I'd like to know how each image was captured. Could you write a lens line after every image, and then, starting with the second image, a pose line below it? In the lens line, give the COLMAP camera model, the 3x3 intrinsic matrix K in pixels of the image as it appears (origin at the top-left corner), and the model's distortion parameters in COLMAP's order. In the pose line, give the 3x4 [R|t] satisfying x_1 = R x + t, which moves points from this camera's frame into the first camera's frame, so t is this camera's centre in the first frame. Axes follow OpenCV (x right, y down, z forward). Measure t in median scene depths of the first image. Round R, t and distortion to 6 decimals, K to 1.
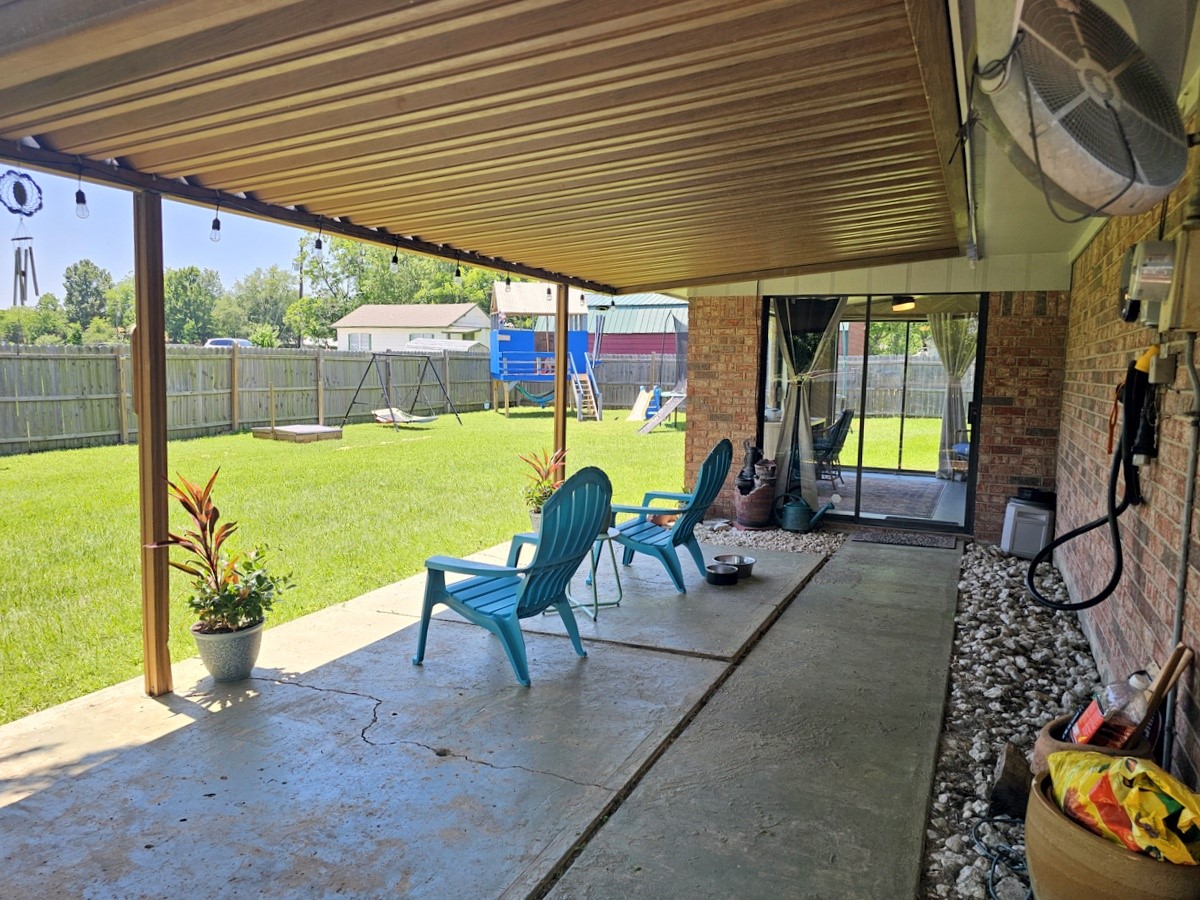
lens RADIAL K [[886.5, 0, 604.5], [0, 886.5, 444.9], [0, 0, 1]] dist [0.050634, -0.062632]
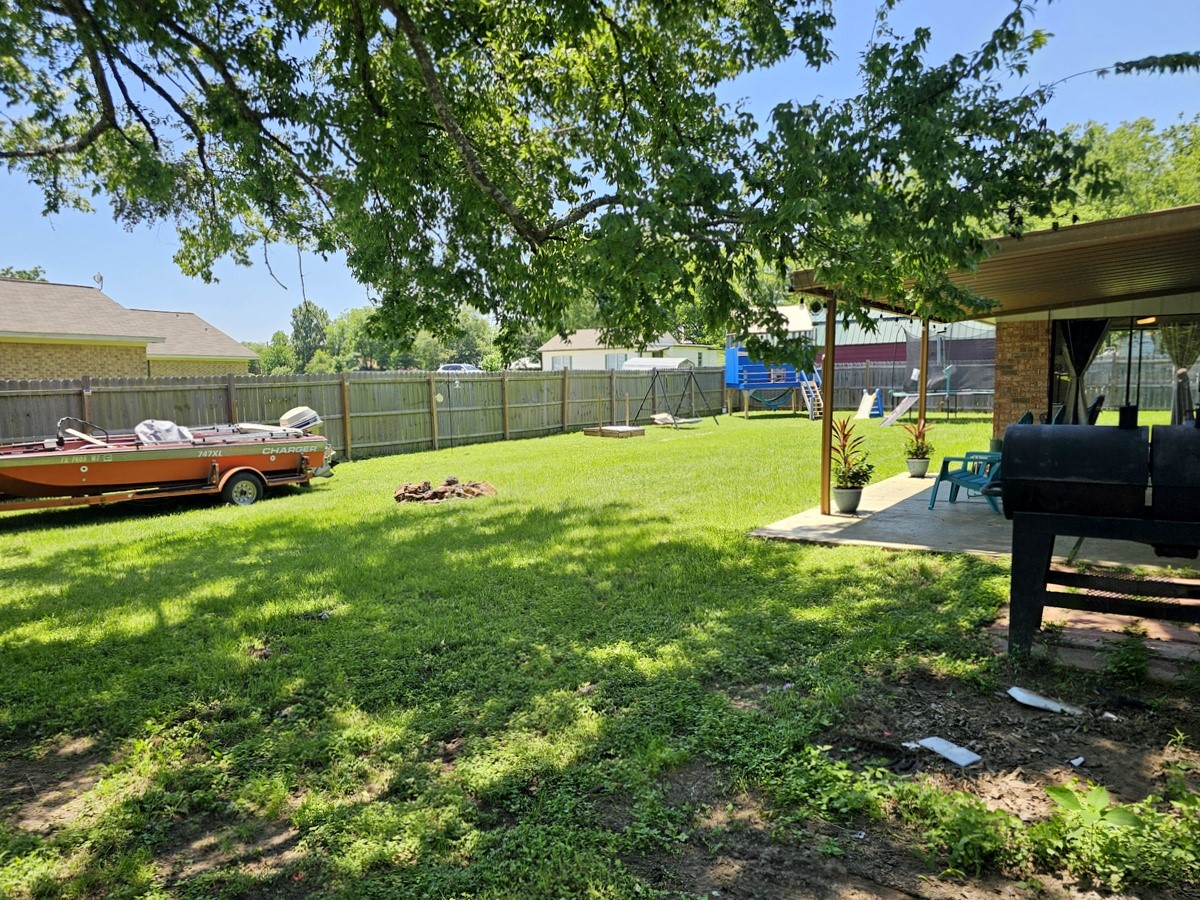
lens RADIAL K [[886.5, 0, 604.5], [0, 886.5, 444.9], [0, 0, 1]] dist [0.050634, -0.062632]
pose [[0.988275, -0.020983, -0.151235, -0.124286], [0.018359, 0.999656, -0.018723, 0.023541], [0.151576, 0.015727, 0.988321, -0.231902]]
